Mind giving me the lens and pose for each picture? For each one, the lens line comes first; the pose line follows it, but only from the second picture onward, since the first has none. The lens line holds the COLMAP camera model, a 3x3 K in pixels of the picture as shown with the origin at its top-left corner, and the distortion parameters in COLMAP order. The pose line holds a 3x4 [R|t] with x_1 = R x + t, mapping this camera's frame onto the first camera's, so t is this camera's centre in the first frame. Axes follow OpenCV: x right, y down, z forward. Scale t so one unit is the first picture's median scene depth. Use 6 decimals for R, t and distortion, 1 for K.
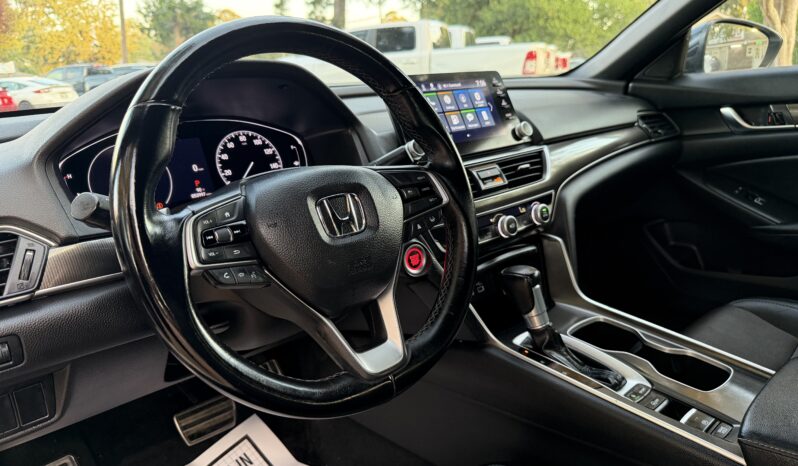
lens RADIAL K [[558.1, 0, 402.7], [0, 558.1, 258.1], [0, 0, 1]] dist [0.053984, -0.076136]
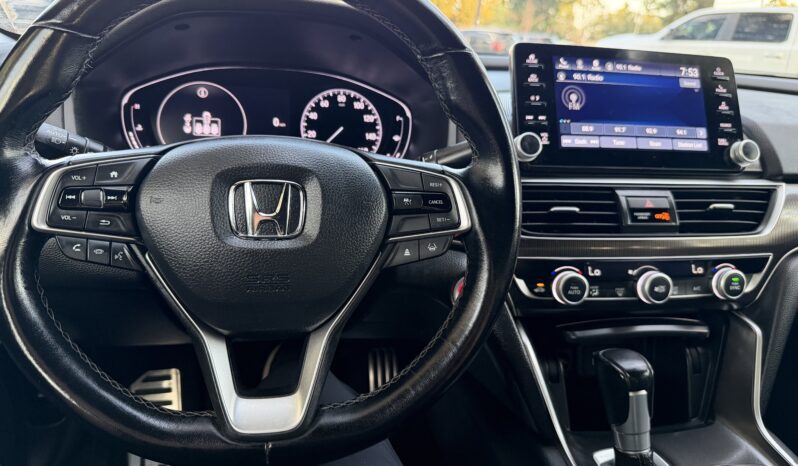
lens RADIAL K [[558.1, 0, 402.7], [0, 558.1, 258.1], [0, 0, 1]] dist [0.053984, -0.076136]
pose [[0.842569, 0.275896, -0.462557, 0.253446], [-0.257869, 0.960646, 0.103264, -0.088422], [0.472843, 0.032272, 0.880555, 0.286821]]
